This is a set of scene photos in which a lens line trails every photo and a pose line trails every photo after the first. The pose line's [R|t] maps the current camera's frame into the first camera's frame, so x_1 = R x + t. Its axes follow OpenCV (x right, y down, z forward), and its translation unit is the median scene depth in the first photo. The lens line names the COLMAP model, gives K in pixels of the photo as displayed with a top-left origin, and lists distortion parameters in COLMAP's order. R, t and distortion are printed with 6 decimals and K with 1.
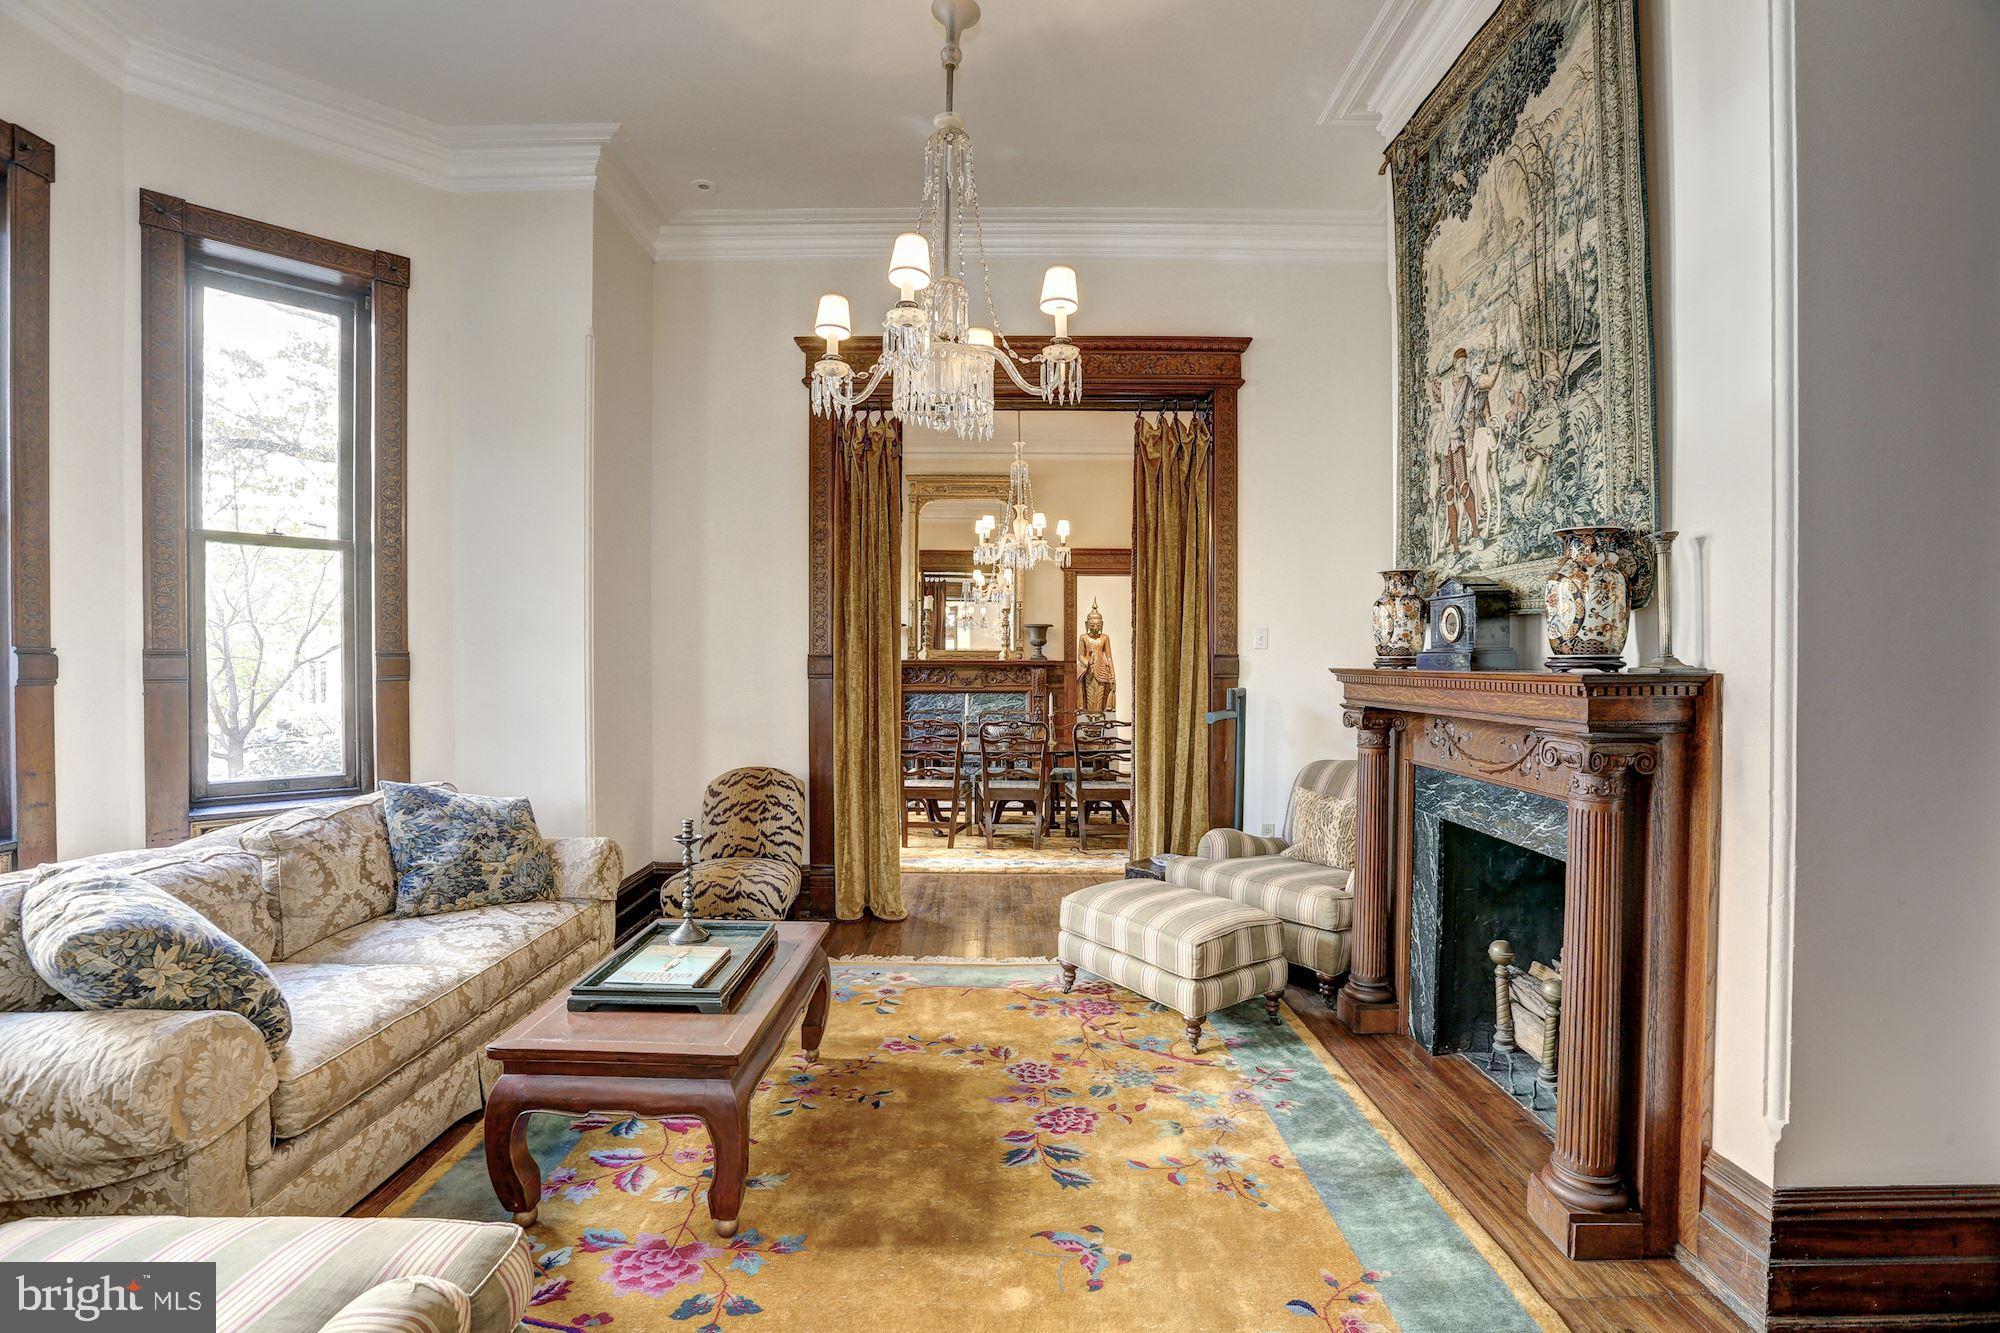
lens RADIAL K [[906.0, 0, 992.9], [0, 906.0, 672.0], [0, 0, 1]] dist [-0.041950, 0.013117]
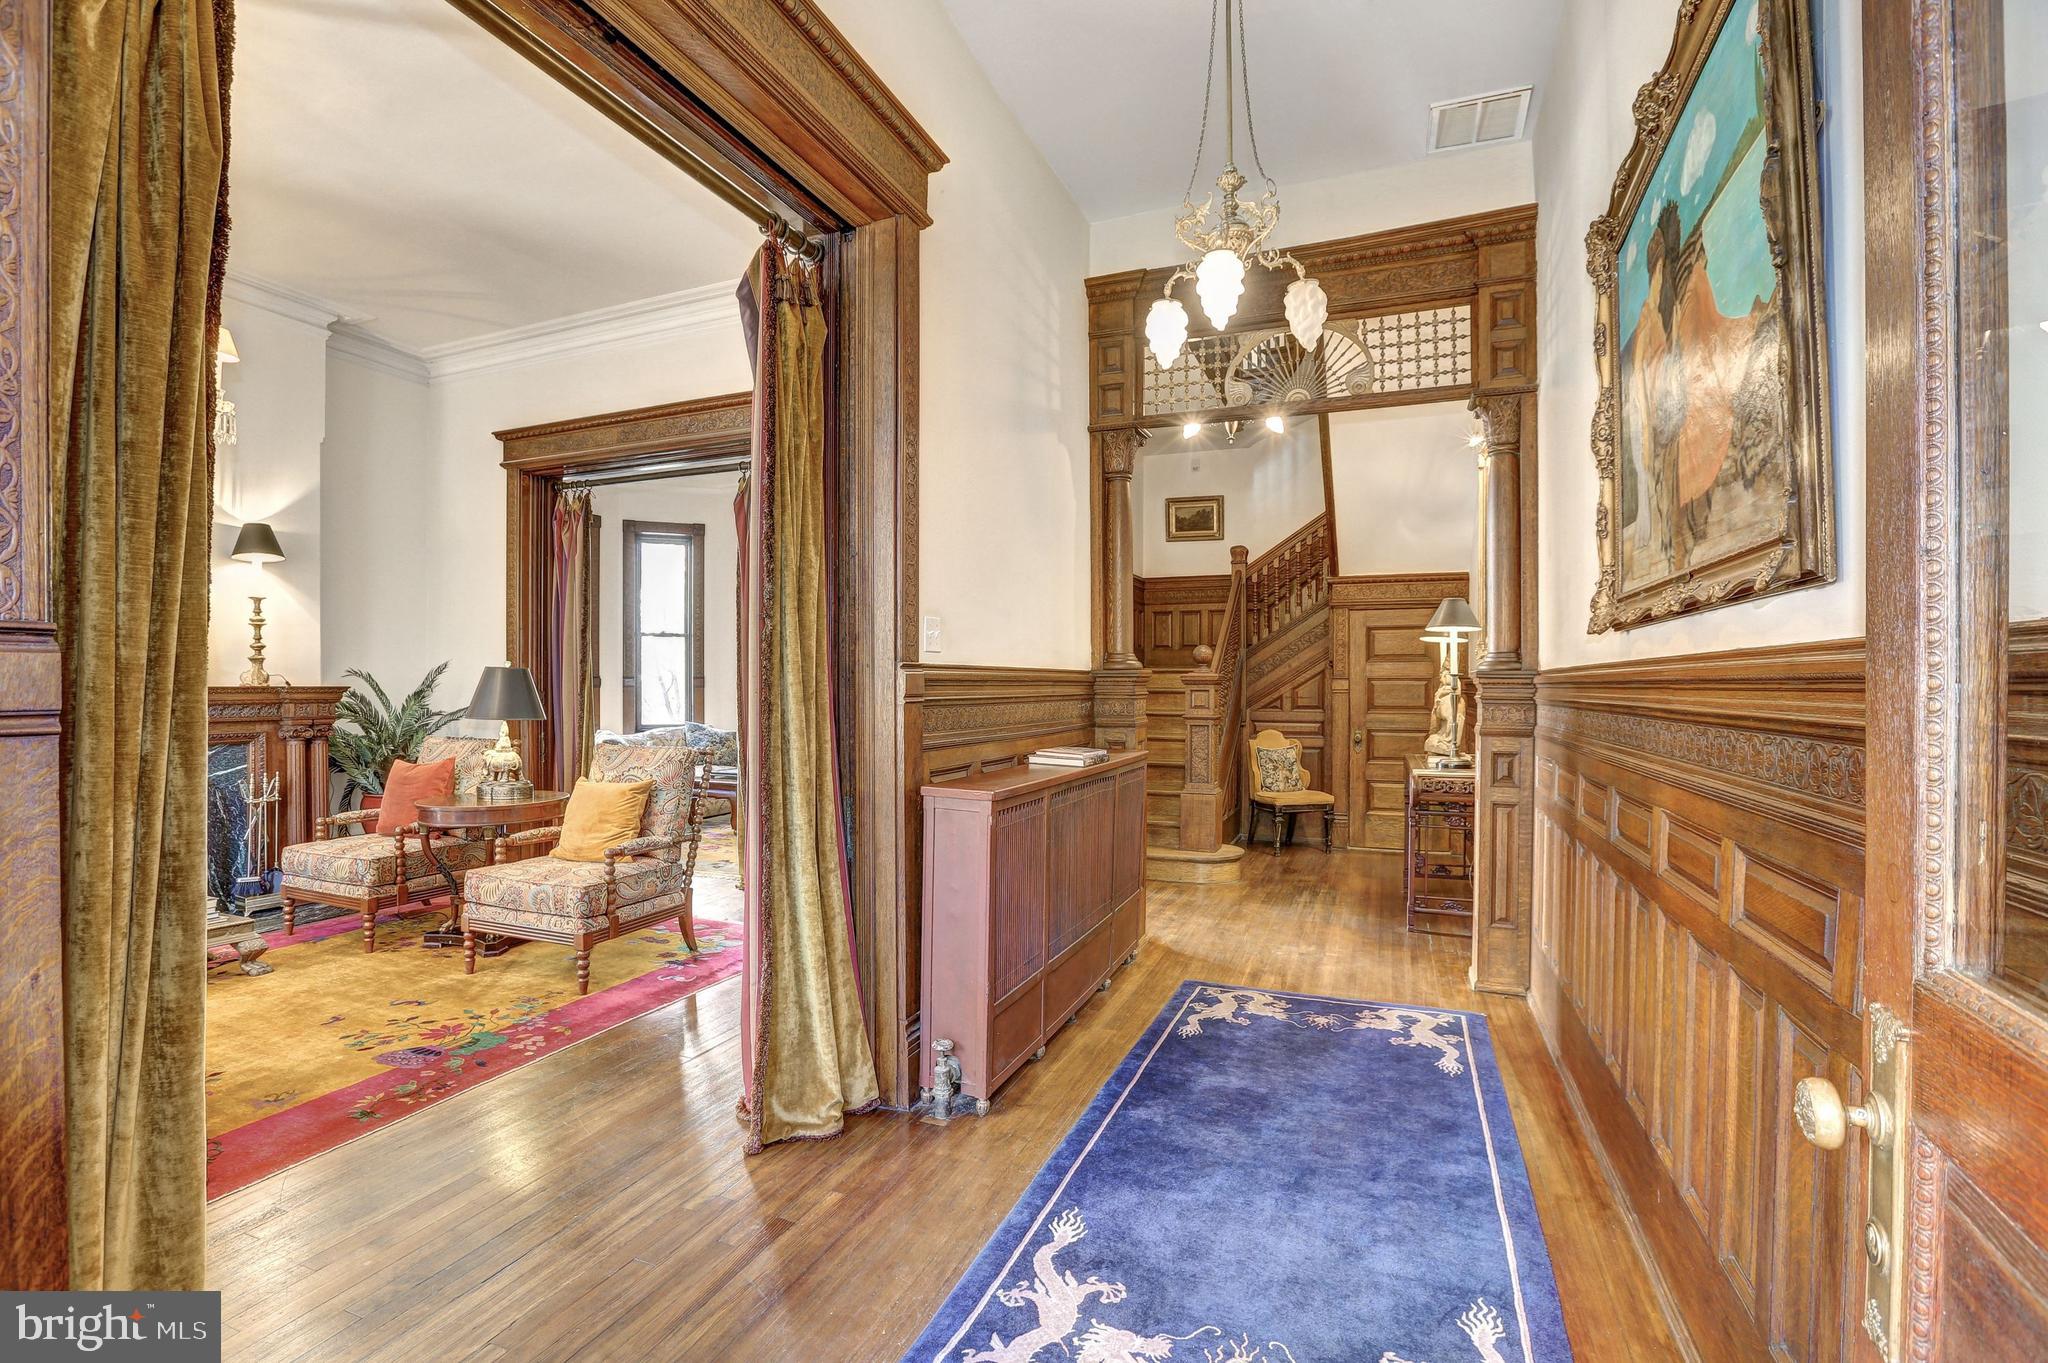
lens RADIAL K [[922.7, 0, 1034.7], [0, 922.7, 694.0], [0, 0, 1]] dist [-0.090114, 0.034669]
pose [[0.933824, 0.006739, -0.357669, 1.161578], [-0.007657, 0.999970, -0.001152, 0.023421], [0.357651, 0.003814, 0.933848, -1.106121]]
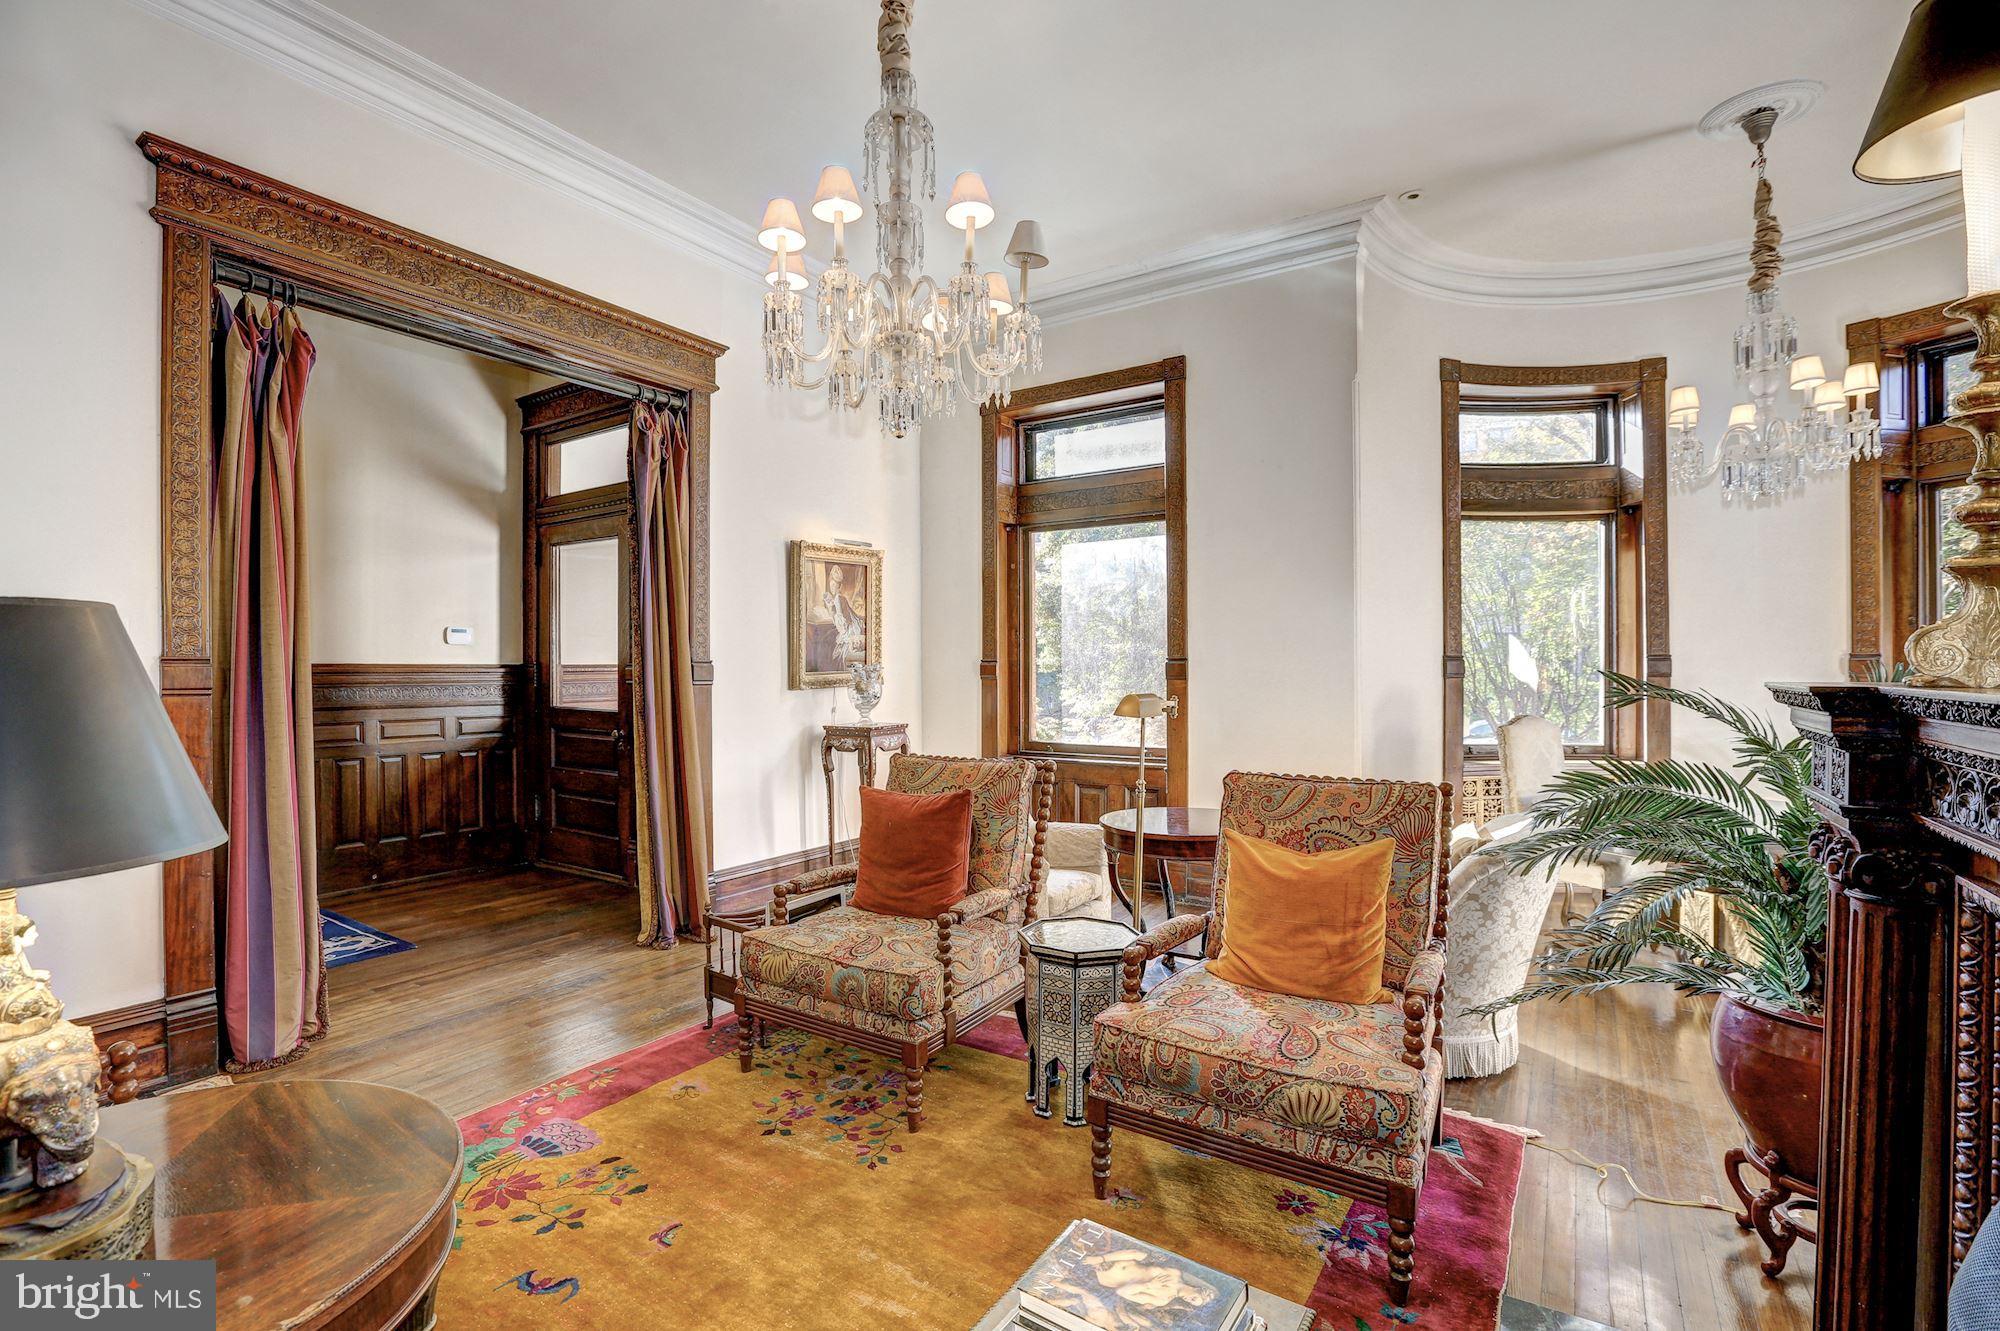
lens RADIAL K [[913.5, 0, 988.9], [0, 913.5, 678.2], [0, 0, 1]] dist [-0.060289, 0.027634]
pose [[-0.843454, -0.003796, 0.537188, -0.218671], [0.010268, 0.999678, 0.023185, 0.009244], [-0.537103, 0.025071, -0.843144, -0.219771]]
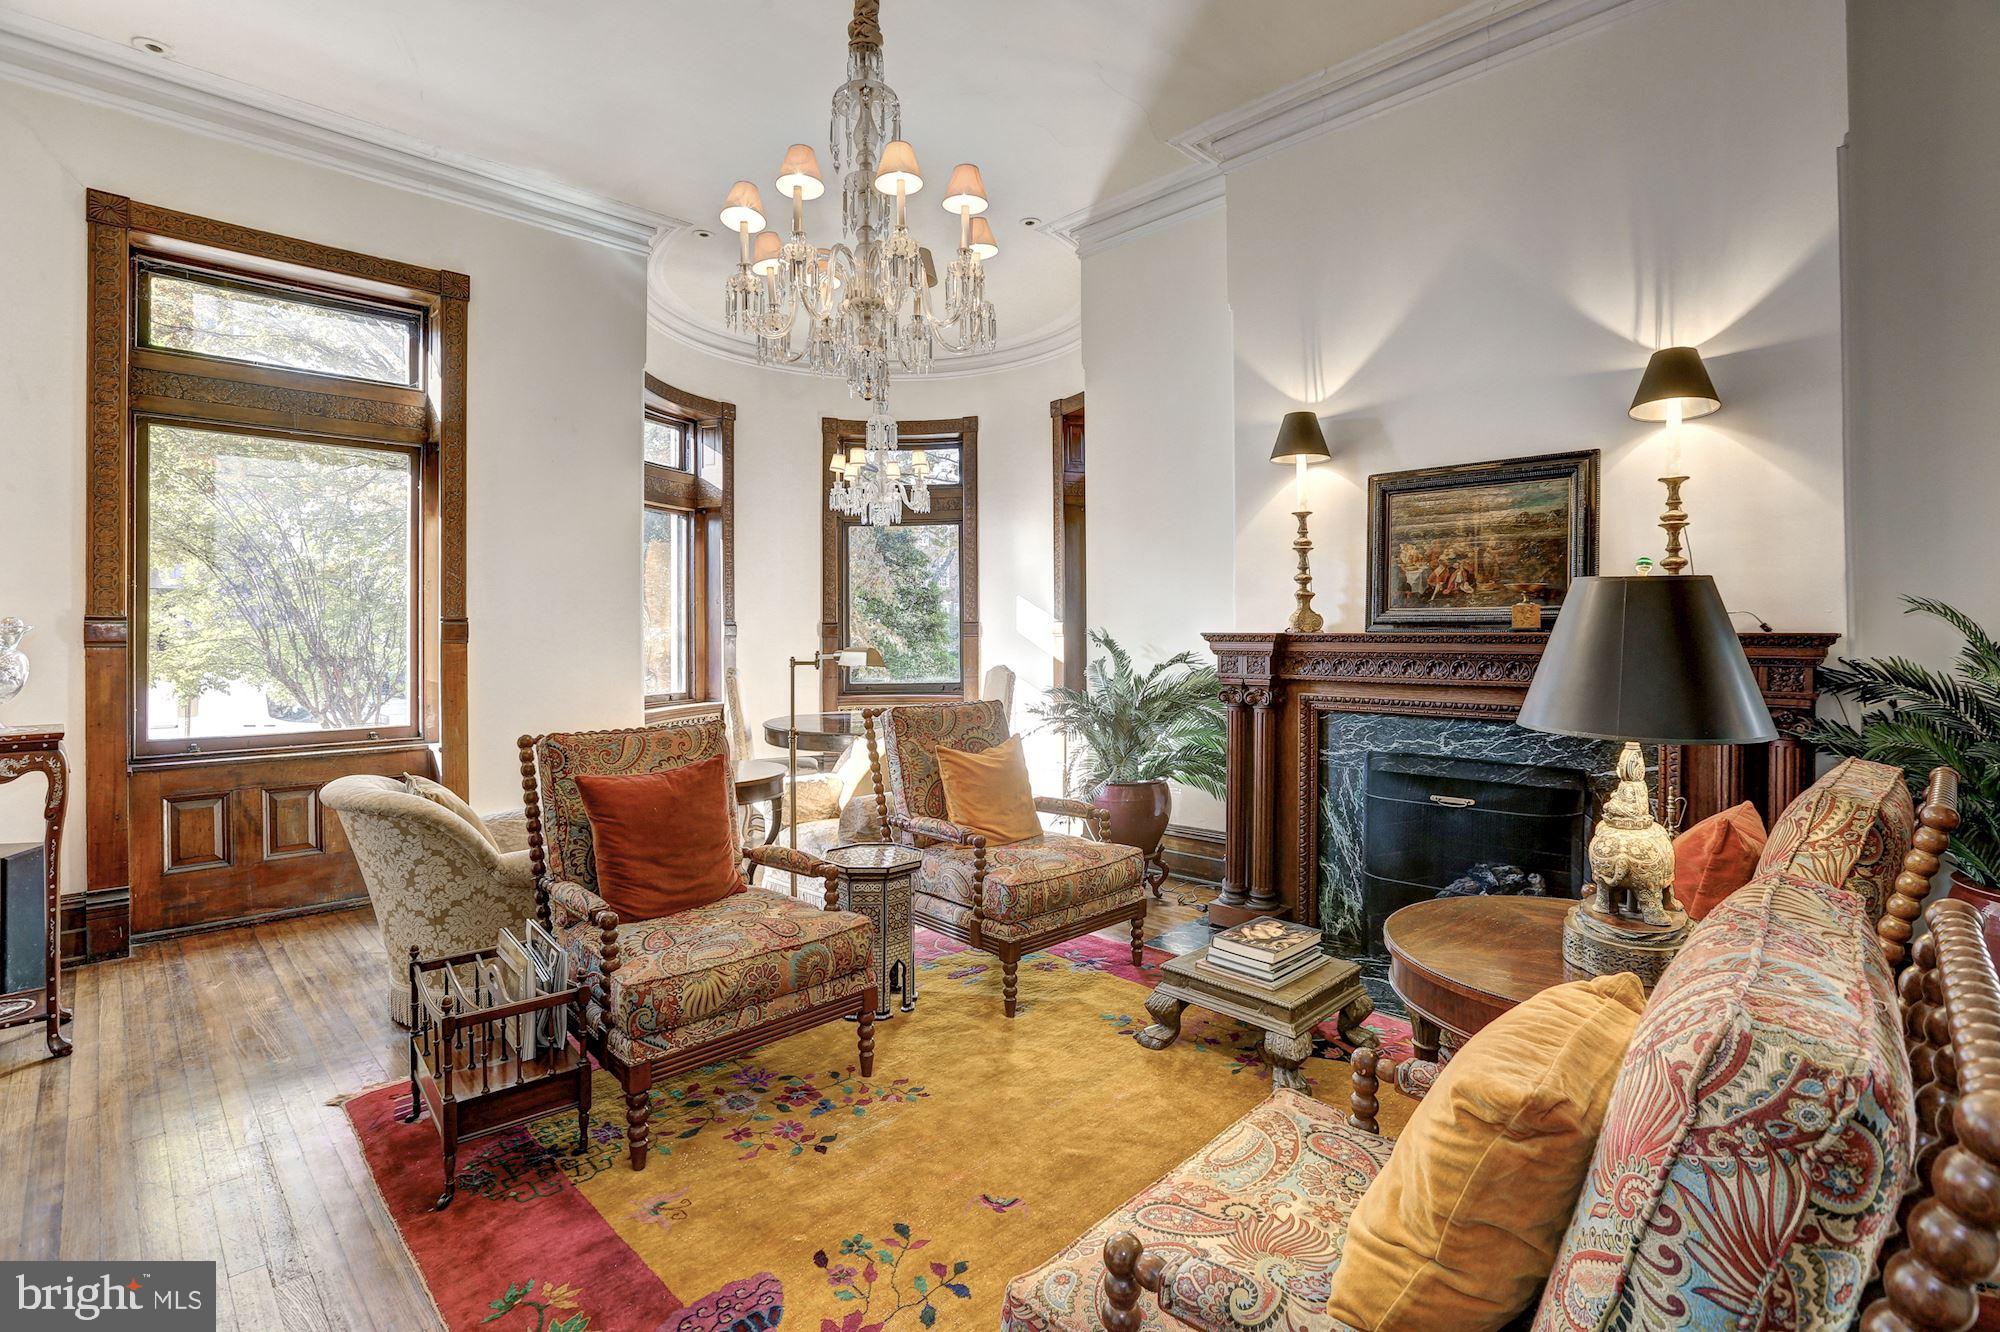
lens RADIAL K [[924.9, 0, 990.9], [0, 924.9, 631.6], [0, 0, 1]] dist [-0.055892, 0.021888]
pose [[-0.704429, 0.002076, -0.709771, 0.590217], [-0.006273, 0.999938, 0.009151, 0.015340], [0.709747, 0.010898, -0.704373, -0.192947]]
